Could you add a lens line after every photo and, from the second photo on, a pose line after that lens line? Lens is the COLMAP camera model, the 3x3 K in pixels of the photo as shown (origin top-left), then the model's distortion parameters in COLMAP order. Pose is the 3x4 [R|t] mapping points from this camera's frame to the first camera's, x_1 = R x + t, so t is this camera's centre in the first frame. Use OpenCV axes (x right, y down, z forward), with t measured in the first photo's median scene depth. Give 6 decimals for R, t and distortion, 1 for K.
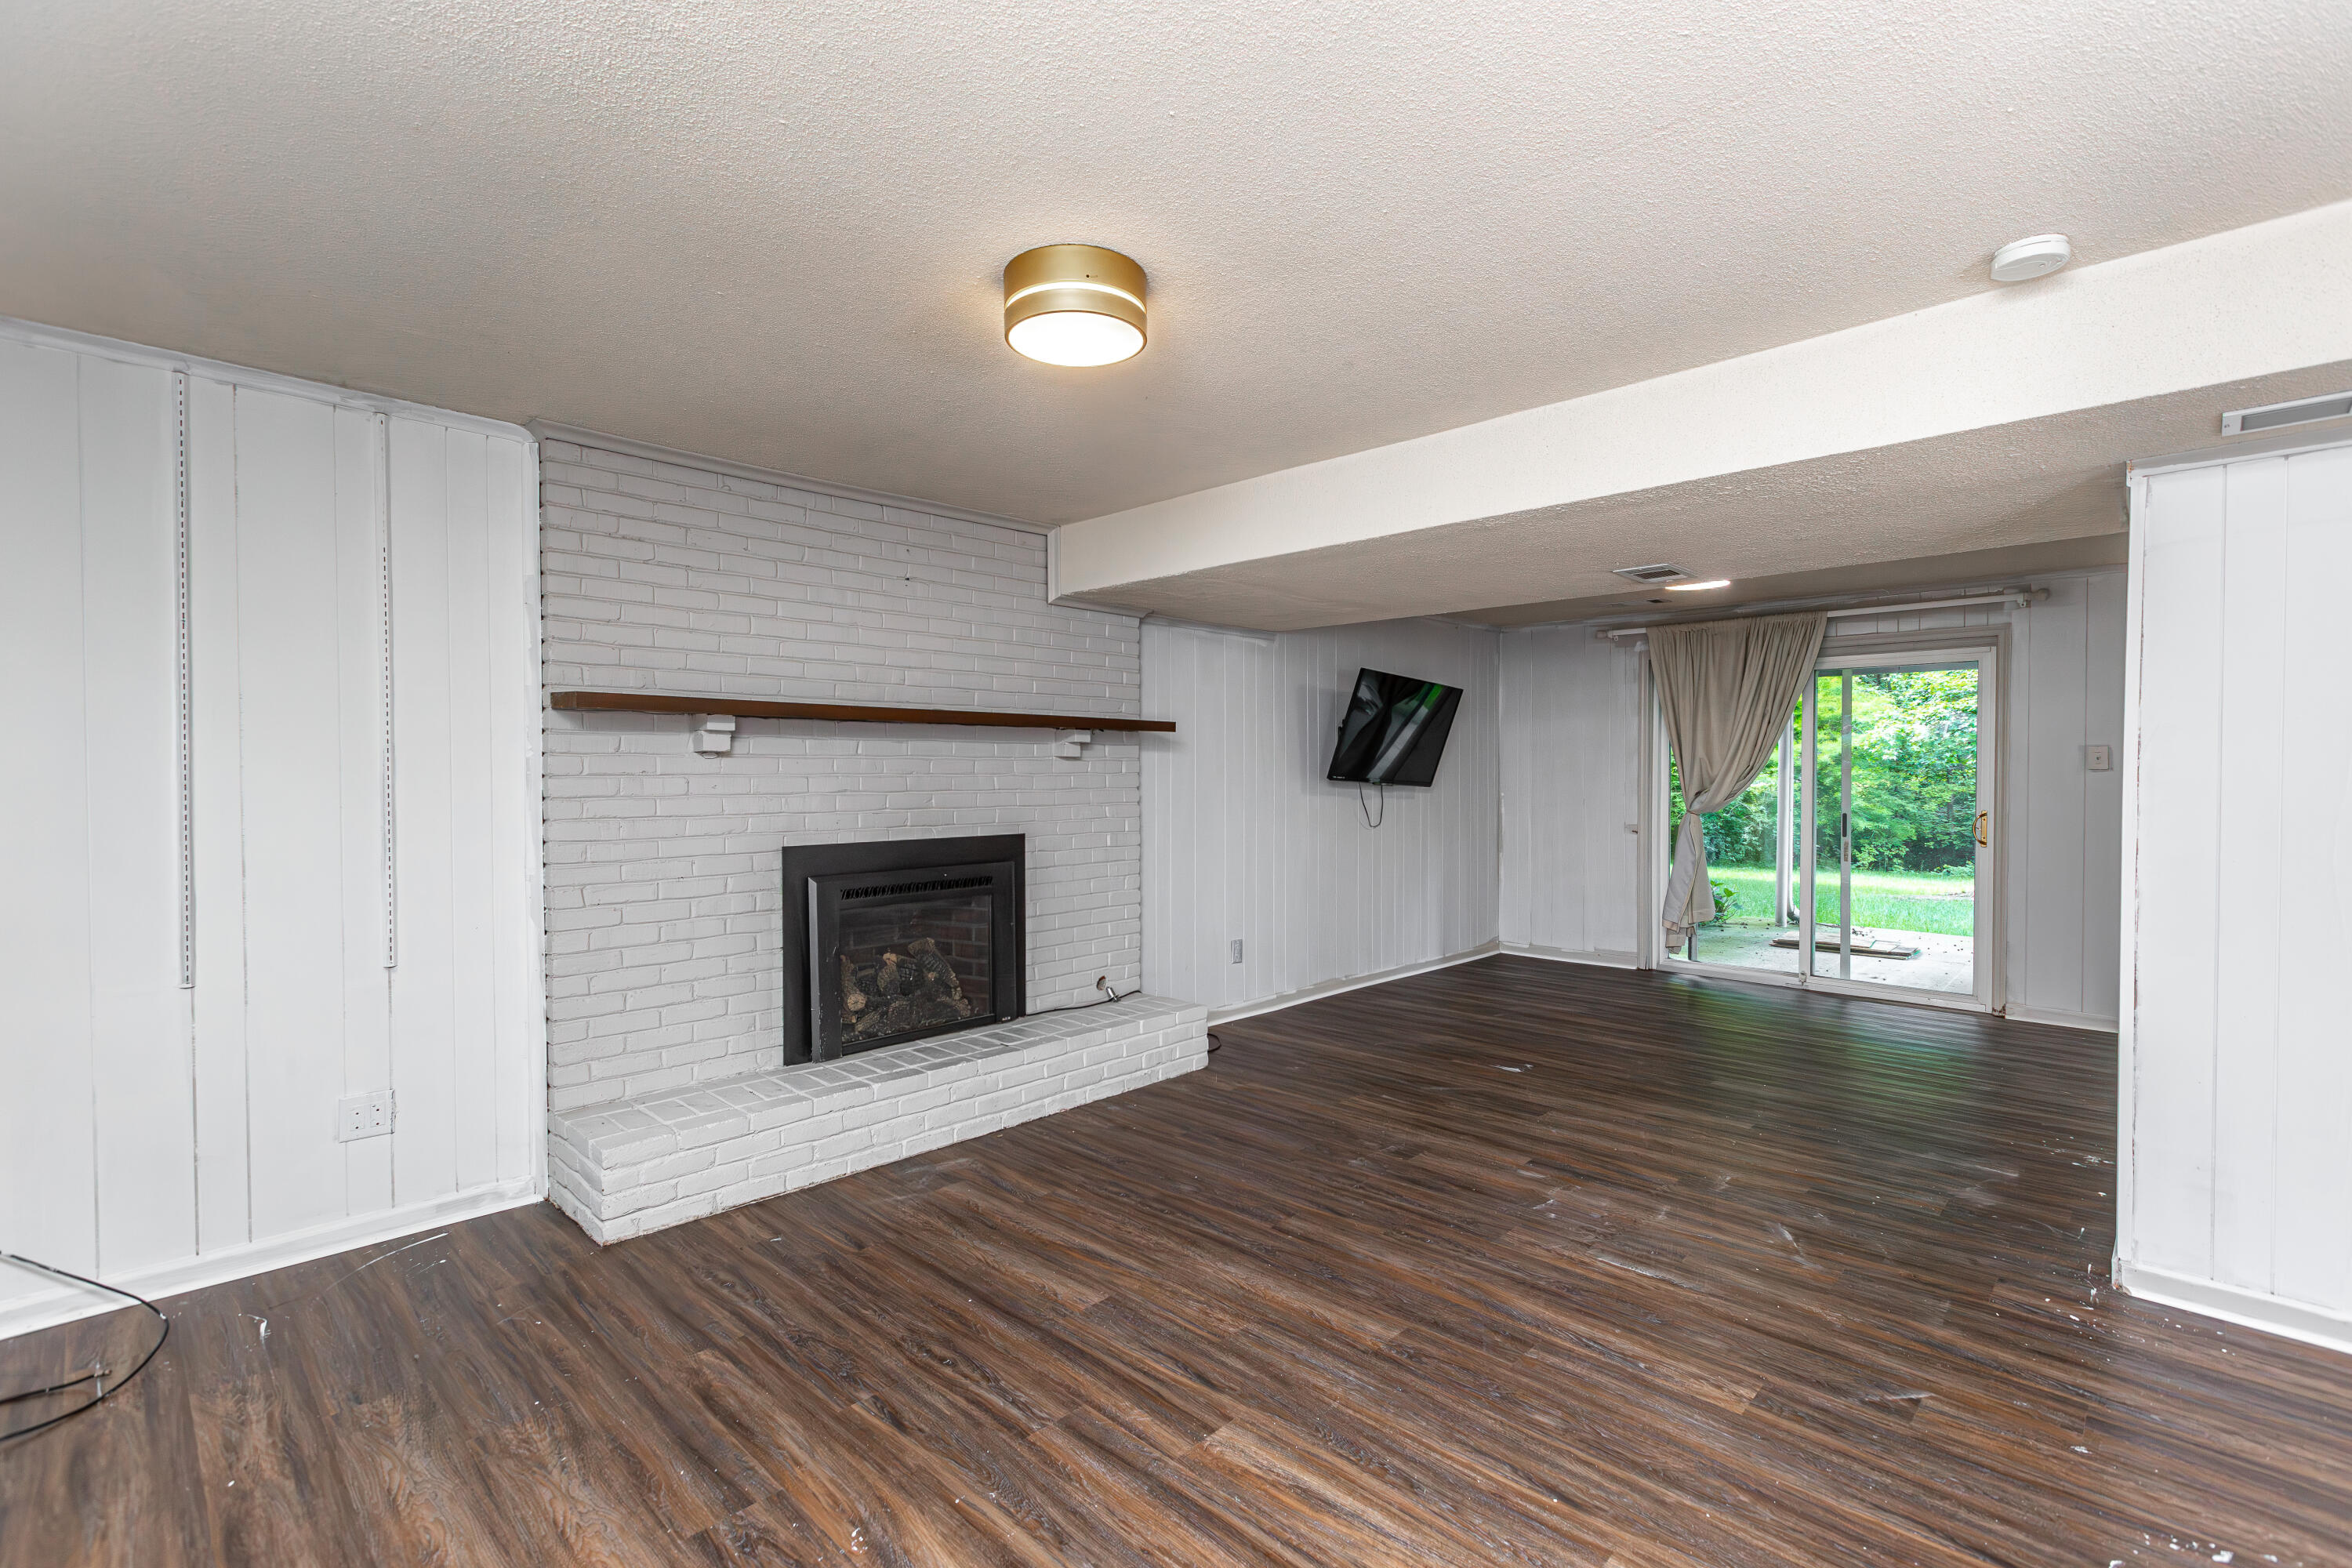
lens RADIAL K [[1048.7, 0, 1191.2], [0, 1048.7, 793.6], [0, 0, 1]] dist [0.000672, 0.000152]
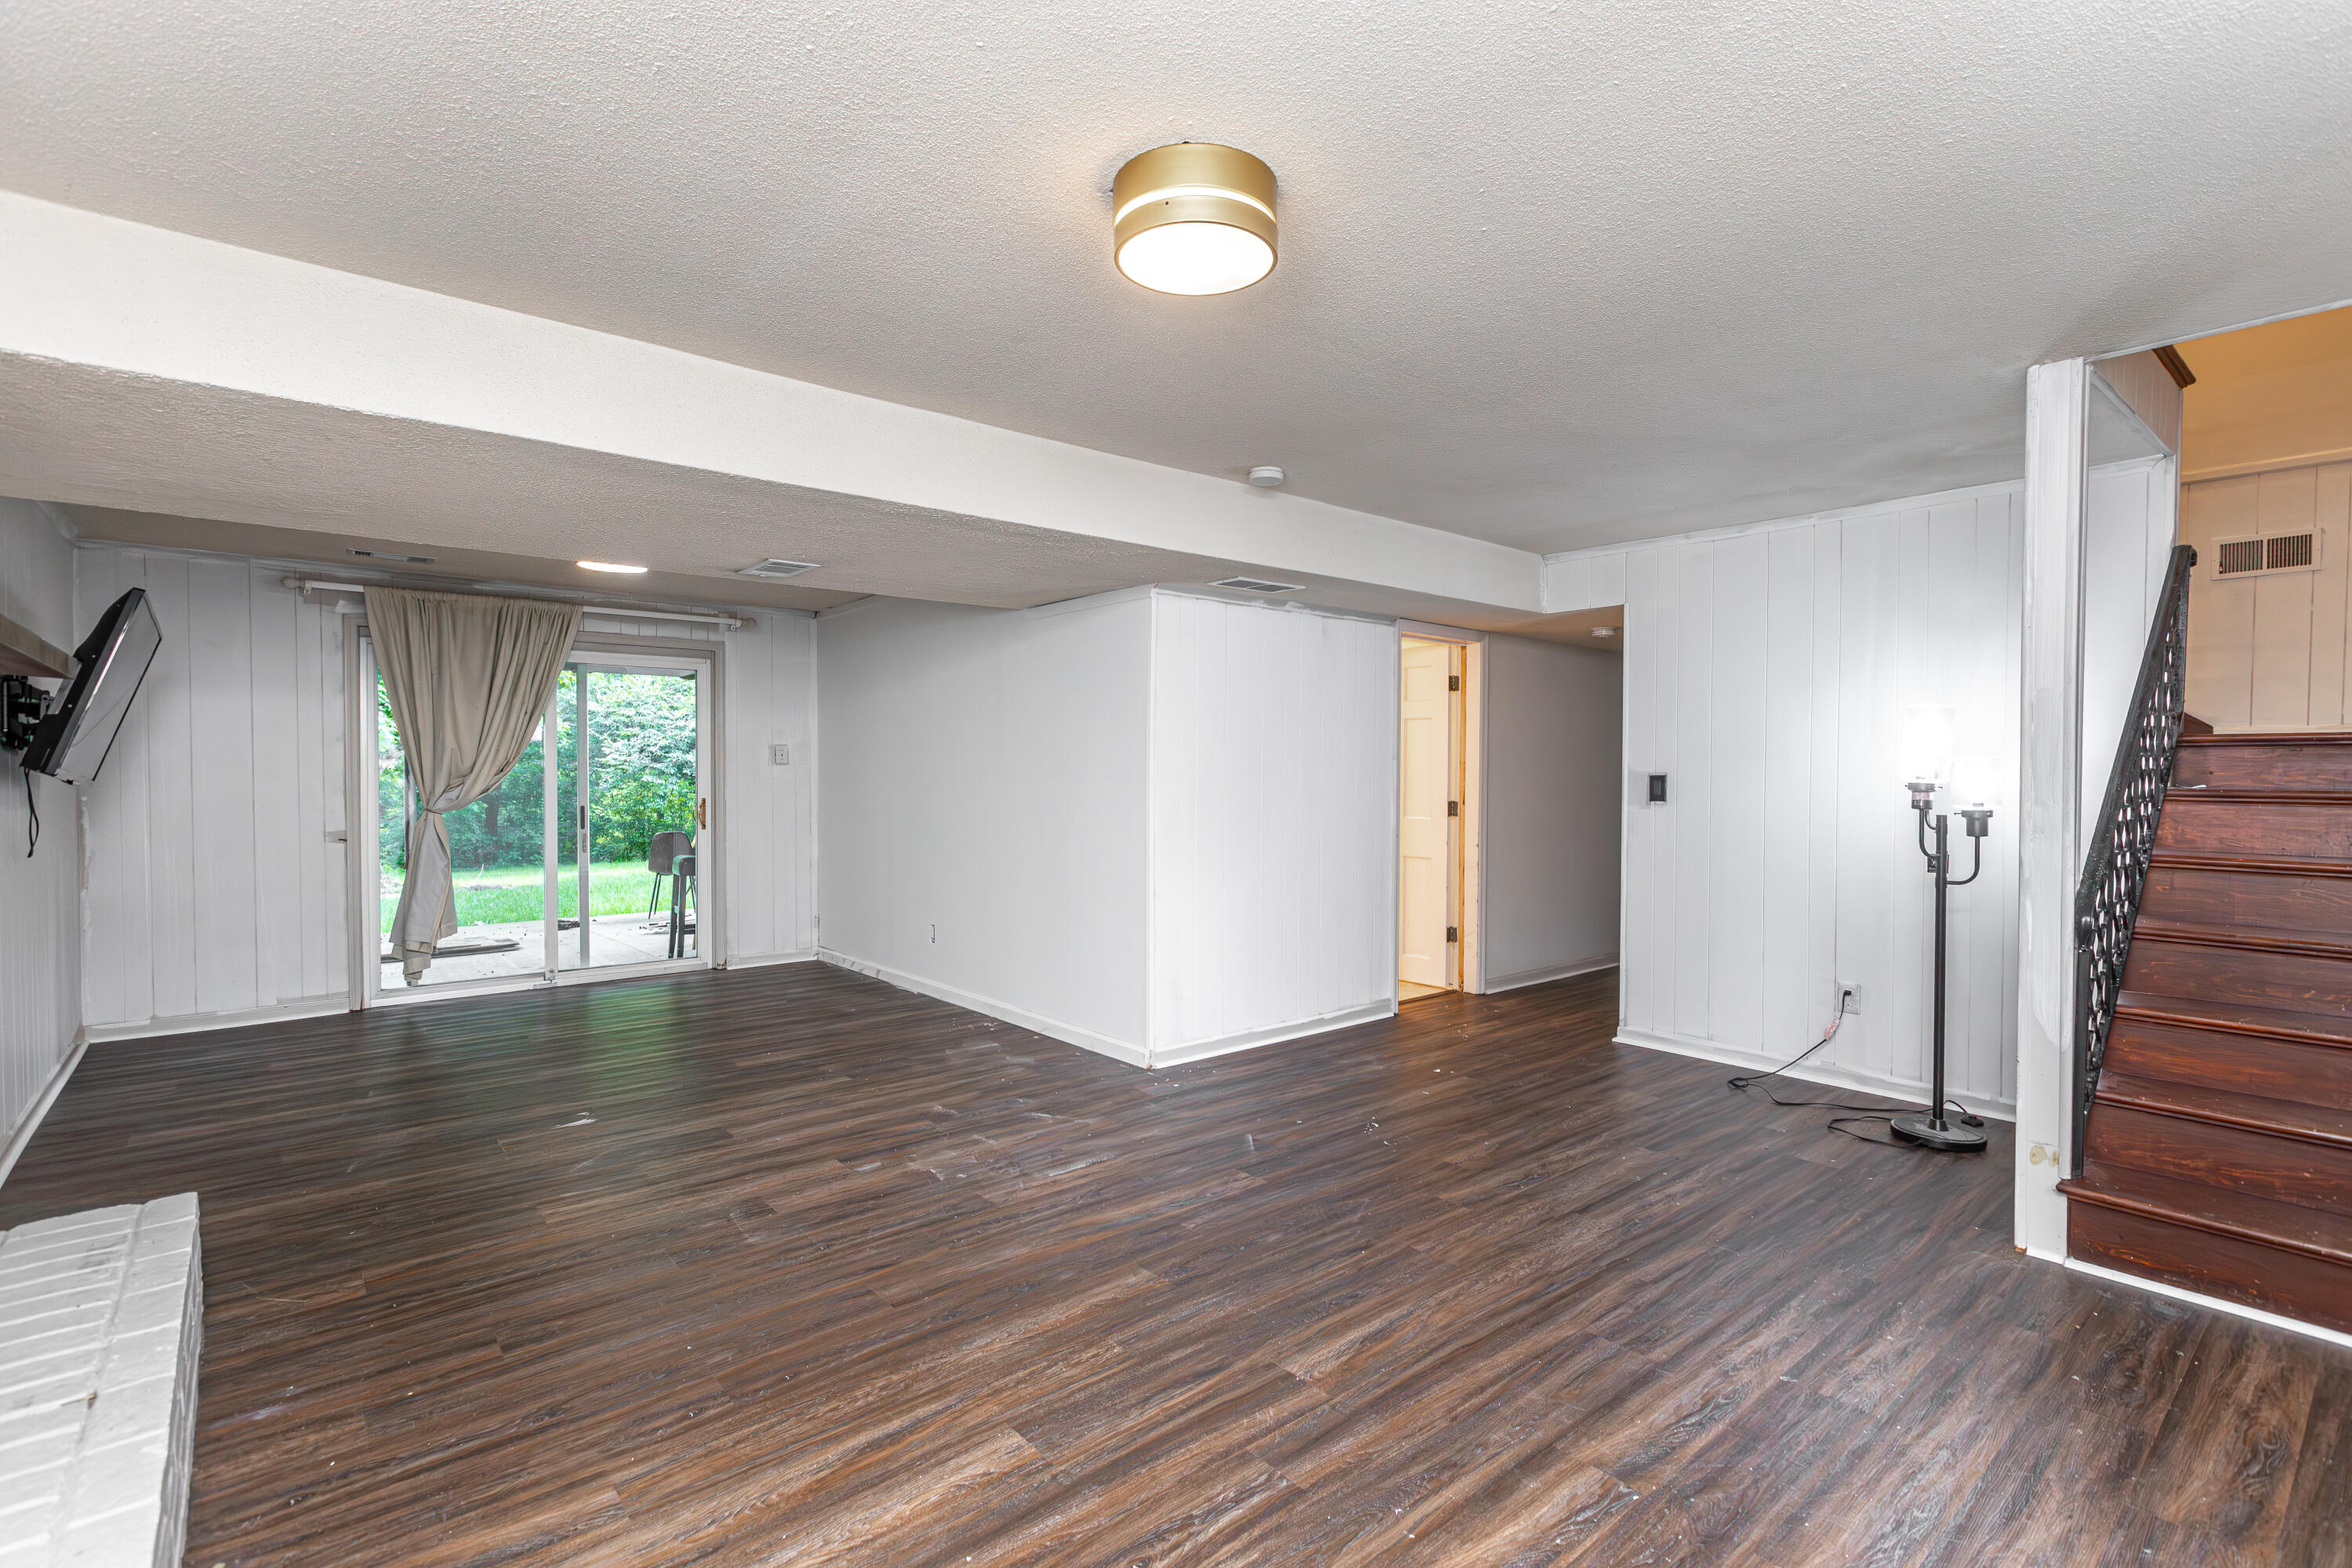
lens RADIAL K [[1048.7, 0, 1191.2], [0, 1048.7, 793.6], [0, 0, 1]] dist [0.000672, 0.000152]
pose [[0.116570, -0.023480, 0.992905, -0.627238], [0.019702, 0.999578, 0.021325, -0.006039], [-0.992987, 0.017076, 0.116984, 0.581652]]
